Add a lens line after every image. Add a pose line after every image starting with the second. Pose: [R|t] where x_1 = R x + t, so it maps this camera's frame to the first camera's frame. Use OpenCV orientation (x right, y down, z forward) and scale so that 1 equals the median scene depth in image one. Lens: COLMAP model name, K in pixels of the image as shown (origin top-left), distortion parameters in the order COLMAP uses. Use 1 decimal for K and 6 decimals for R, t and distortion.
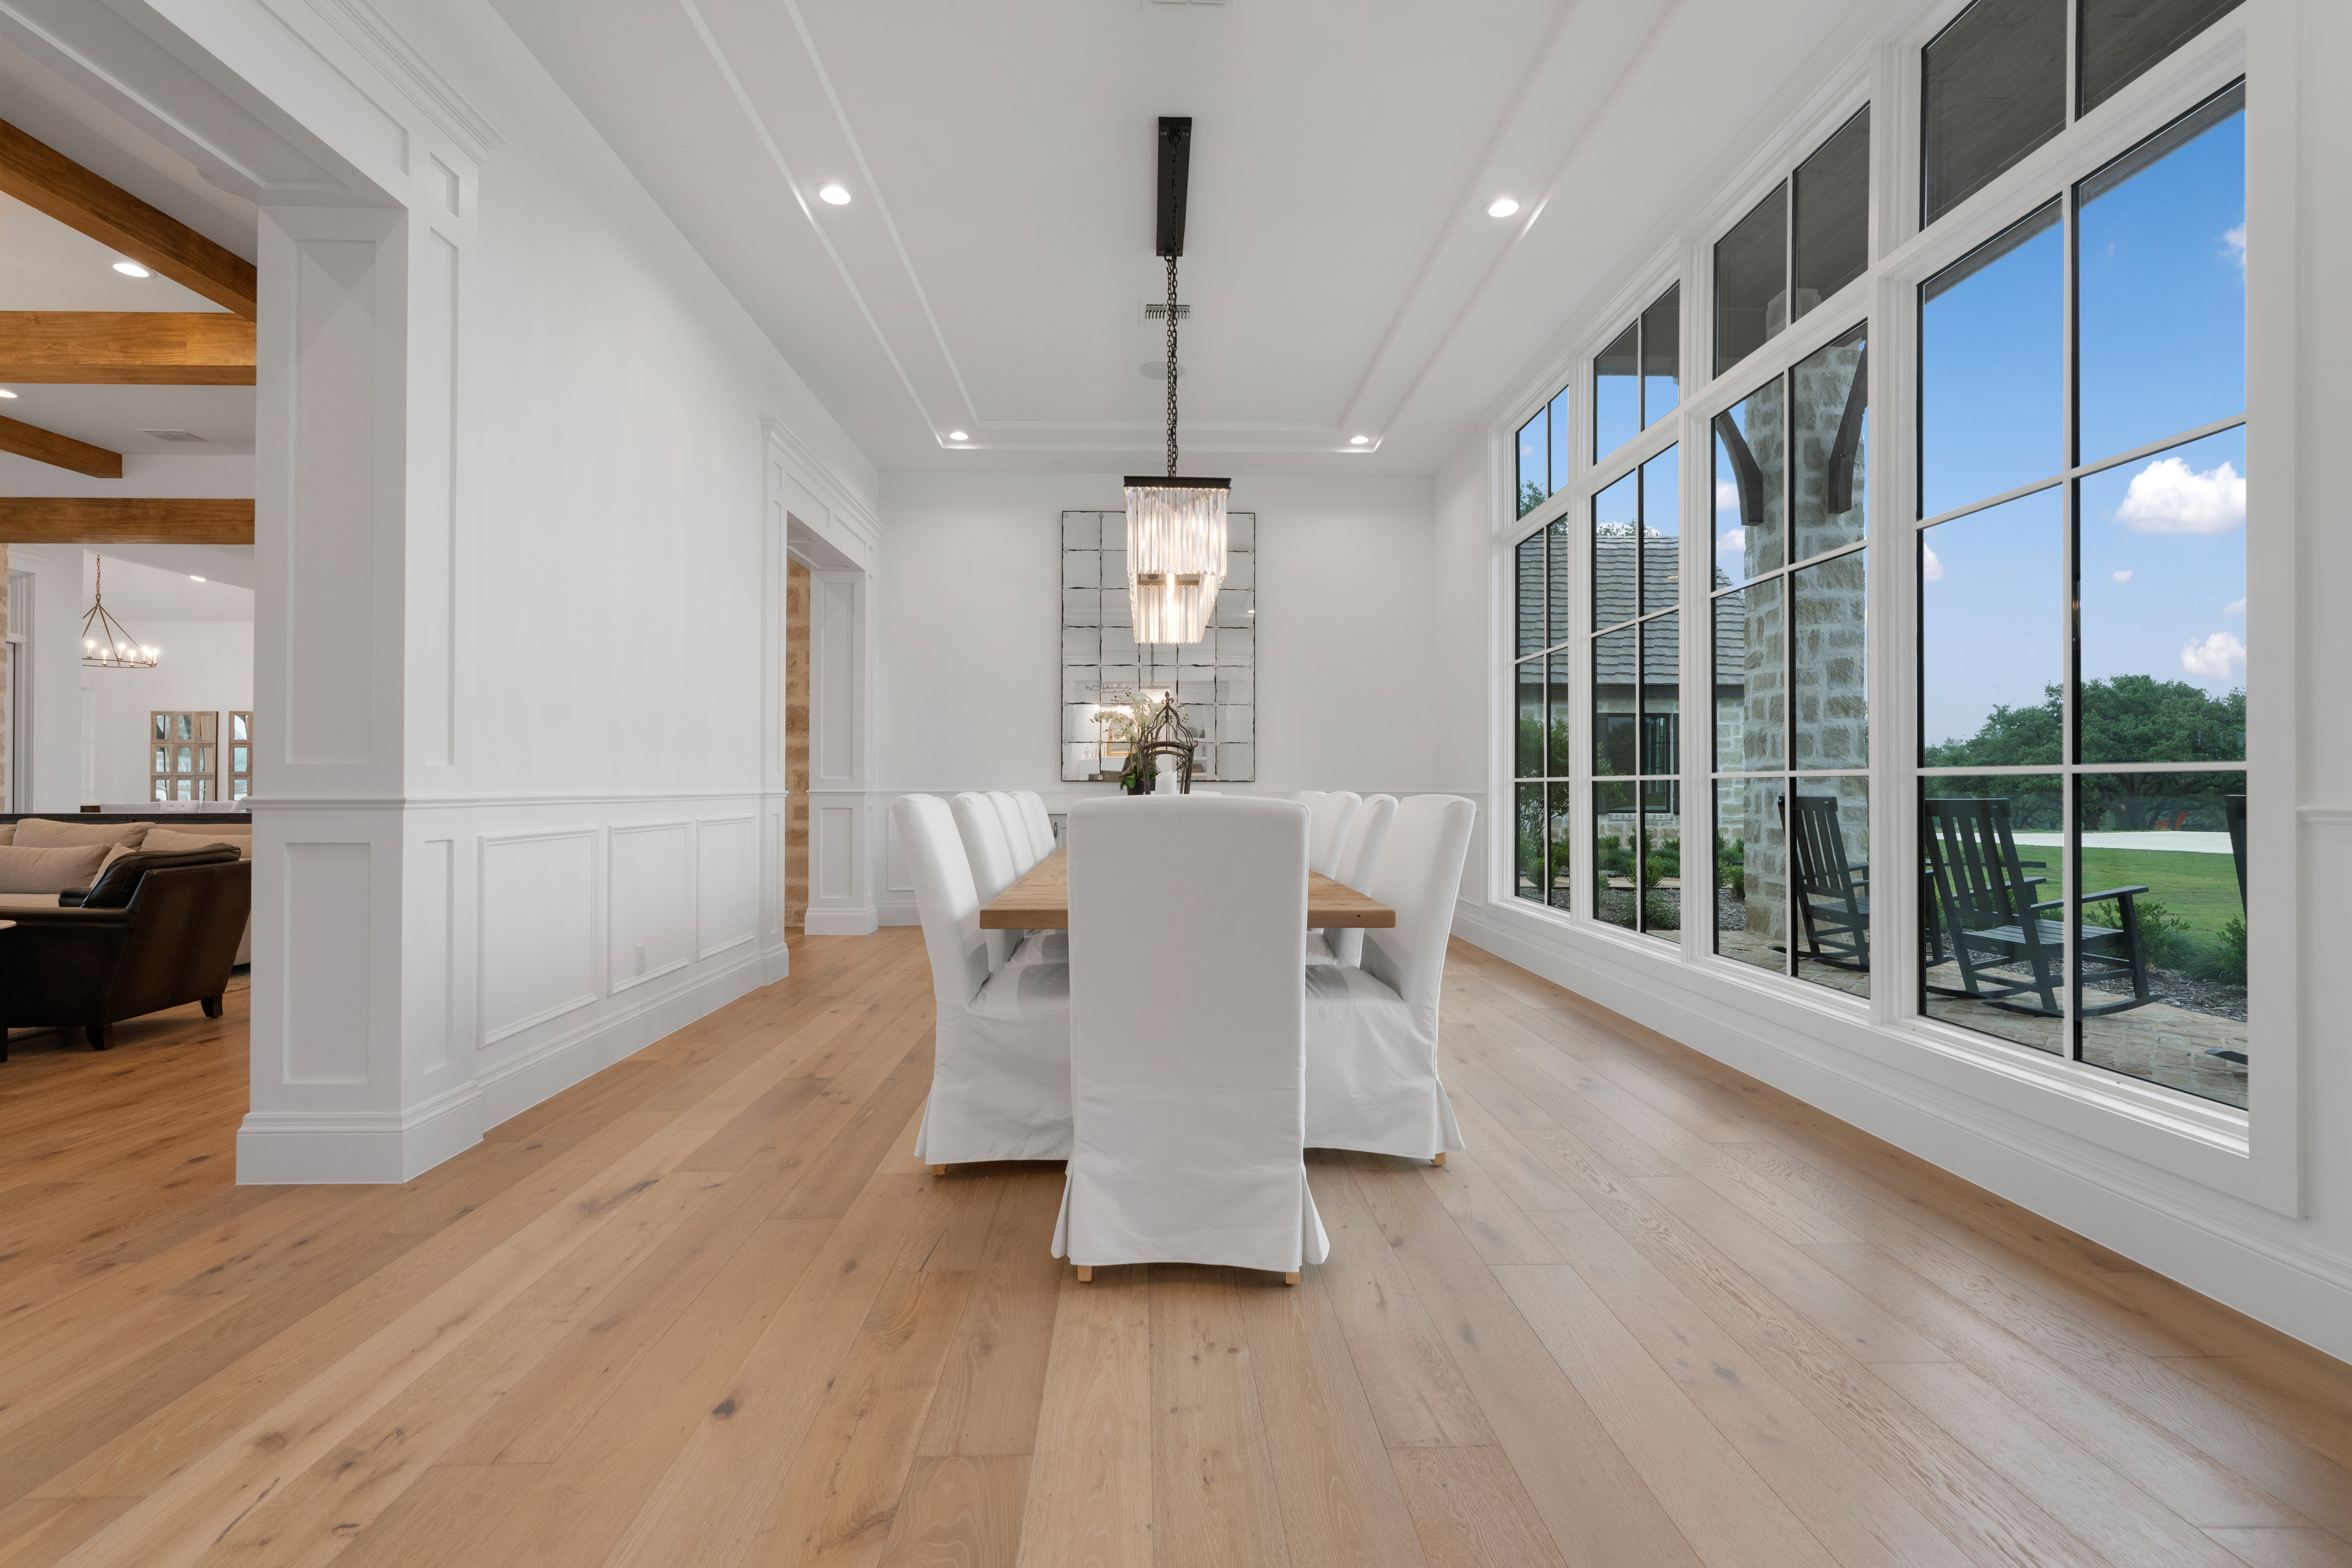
lens RADIAL K [[1061.8, 0, 1175.2], [0, 1061.8, 775.8], [0, 0, 1]] dist [-0.007959, 0.003997]
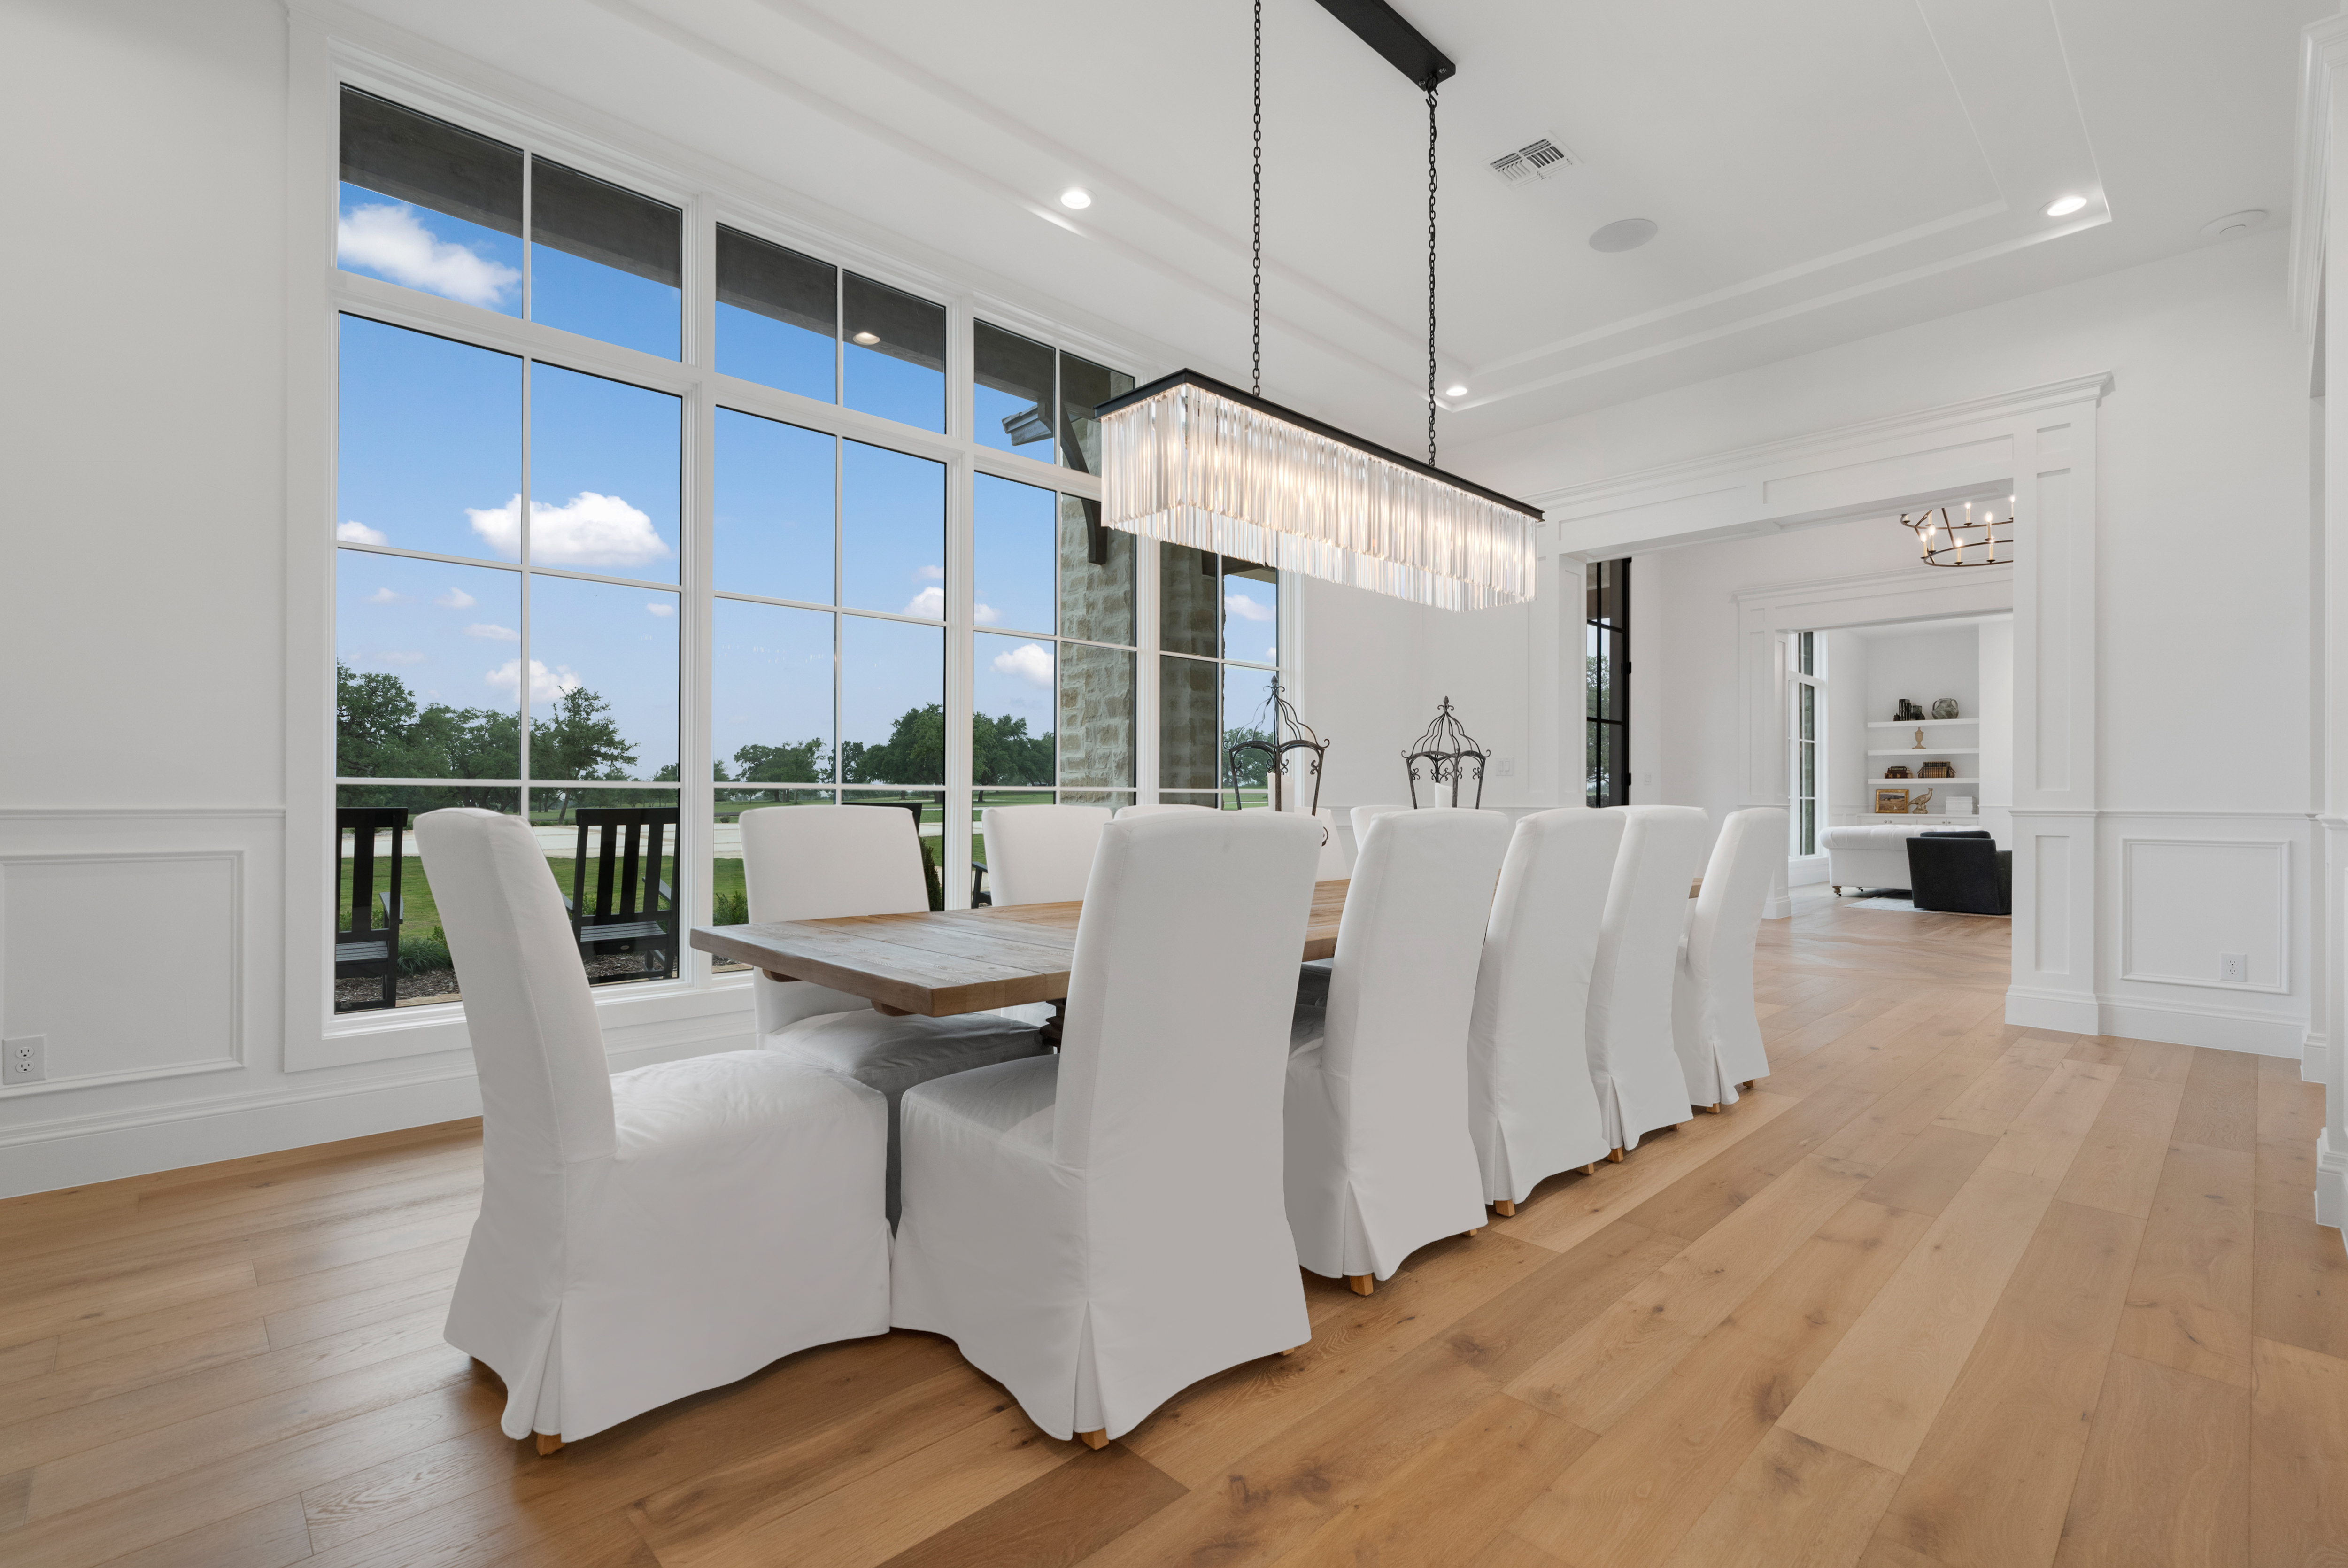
lens RADIAL K [[1060.4, 0, 1174.3], [0, 1060.4, 796.8], [0, 0, 1]] dist [-0.001220, 0.001343]
pose [[-0.675335, -0.003940, 0.737500, -0.623386], [-0.011515, 0.999920, -0.005203, 0.018376], [-0.737421, -0.012006, -0.675327, 2.115963]]
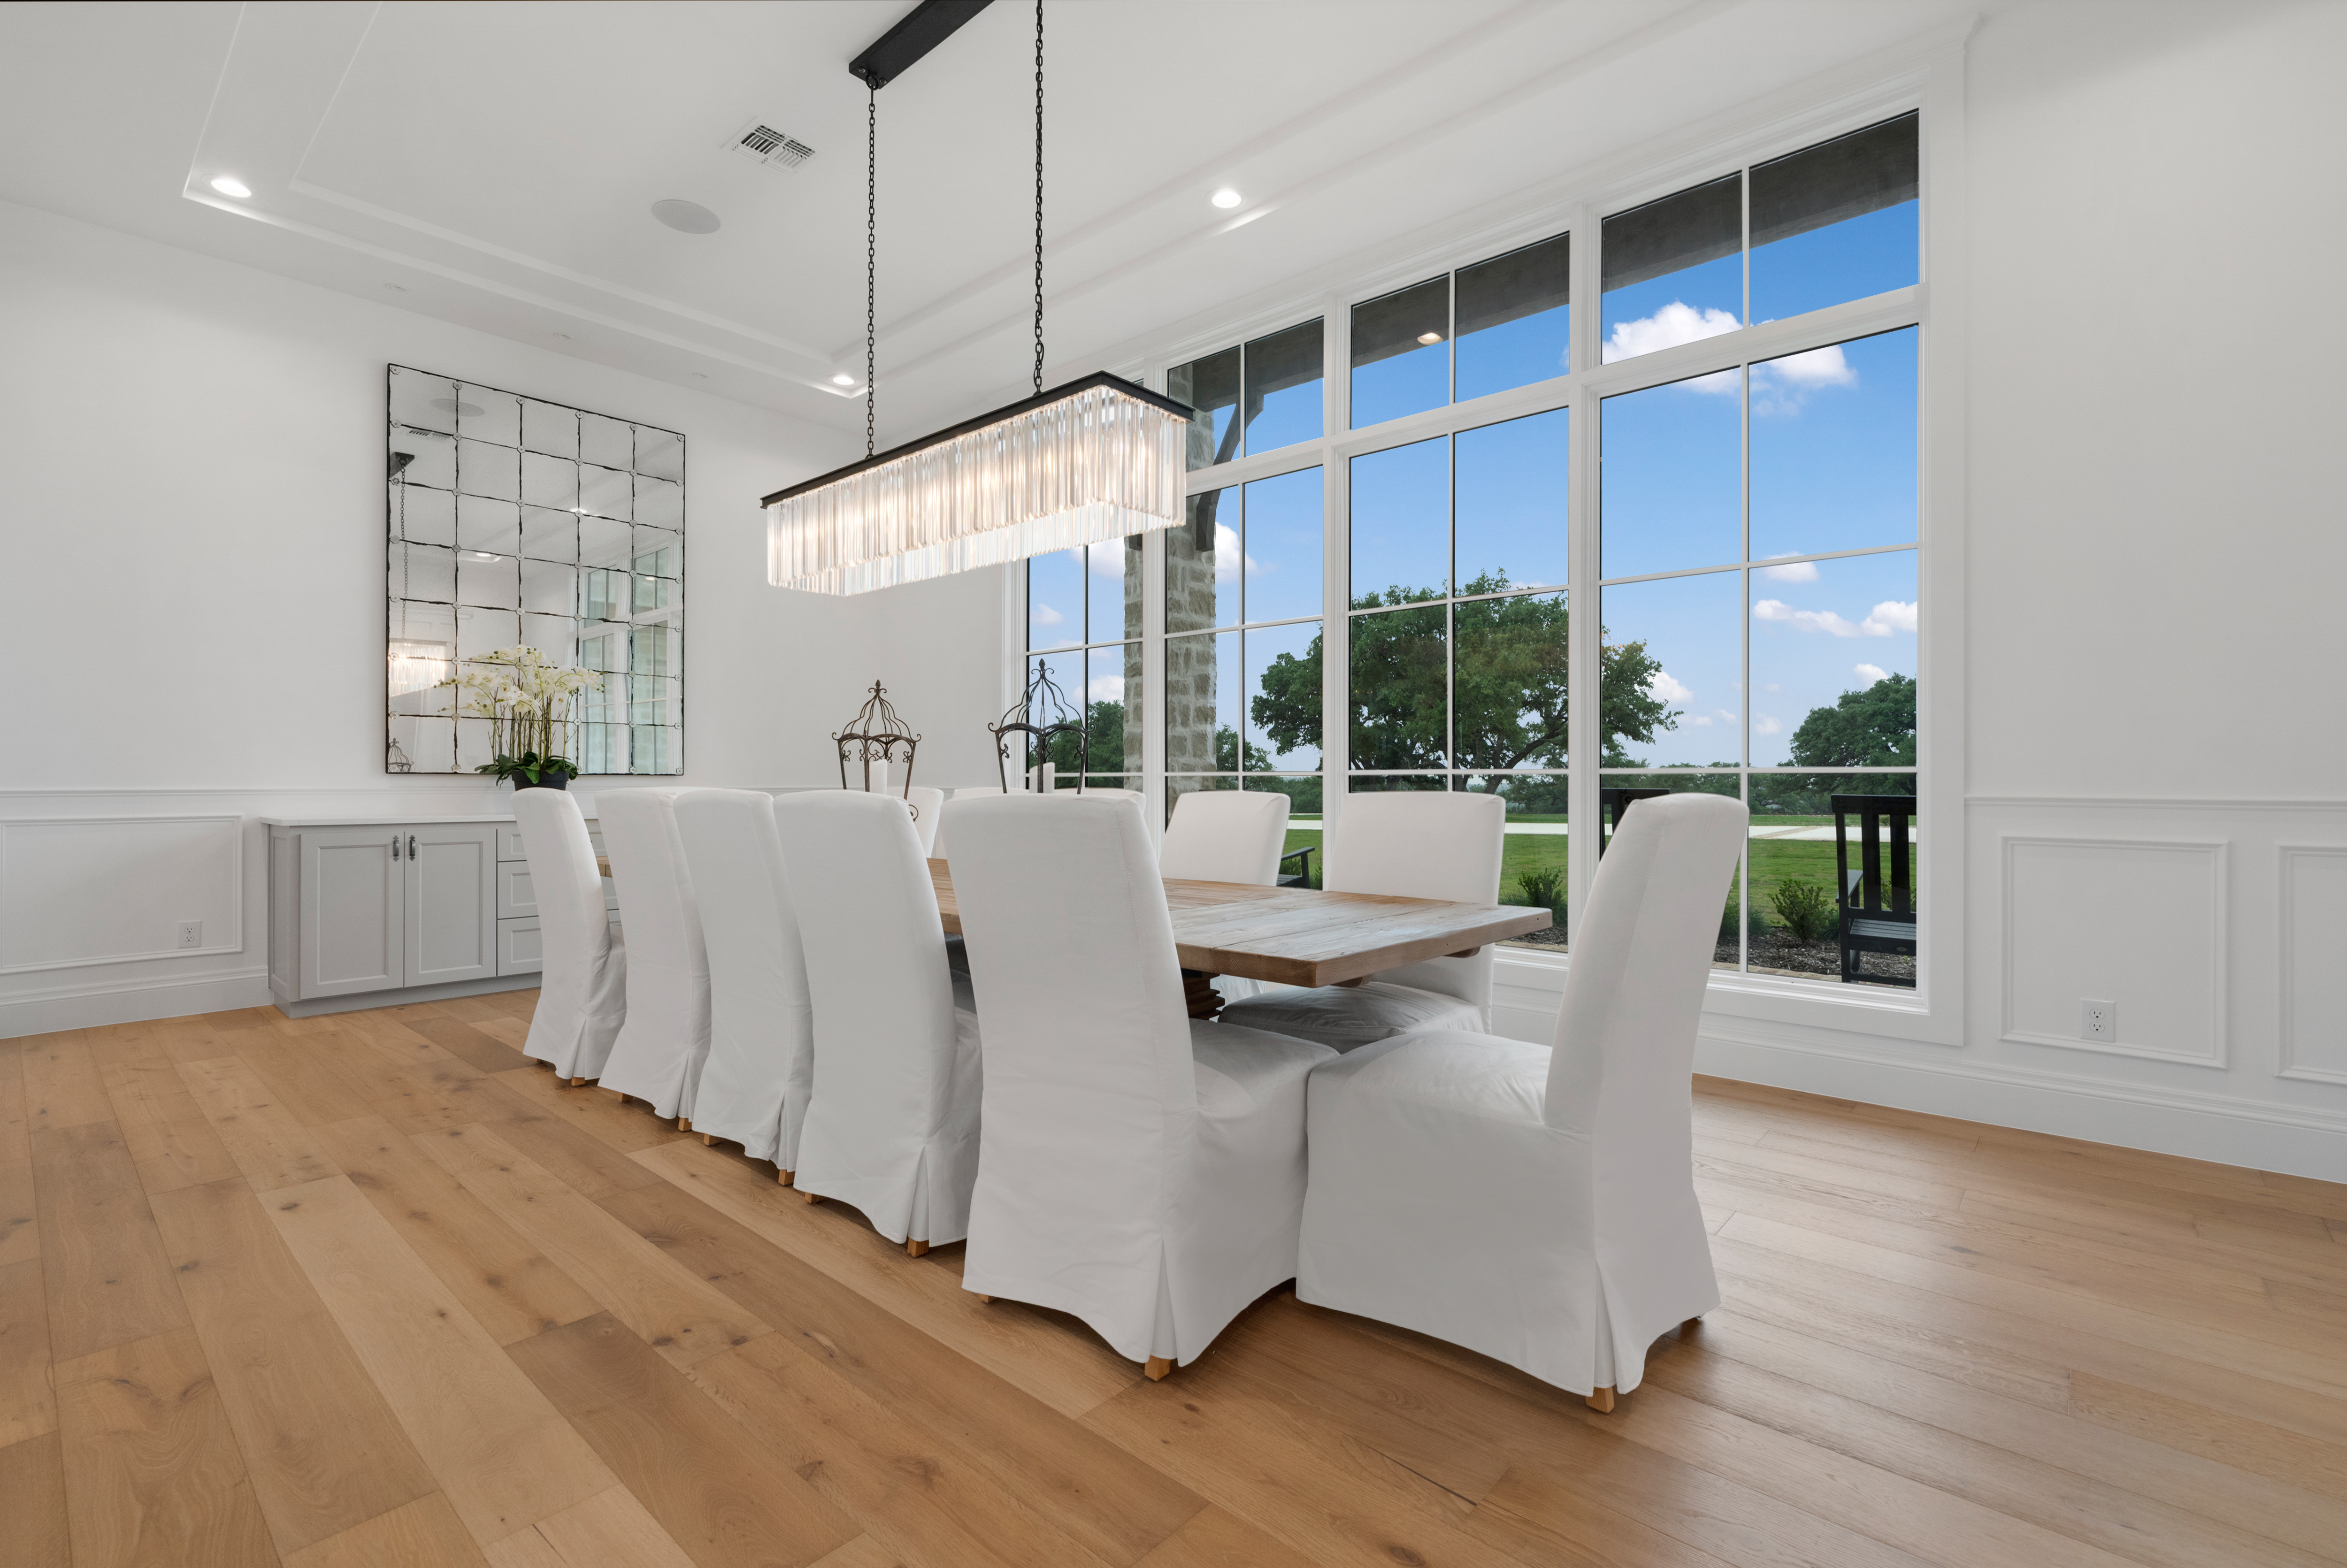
lens RADIAL K [[1059.5, 0, 1172.8], [0, 1059.5, 775.8], [0, 0, 1]] dist [-0.007959, 0.003997]
pose [[0.687170, 0.003874, 0.726486, -0.594167], [-0.007793, 0.999968, 0.002039, 0.003824], [-0.726455, -0.007063, 0.687178, 0.471177]]
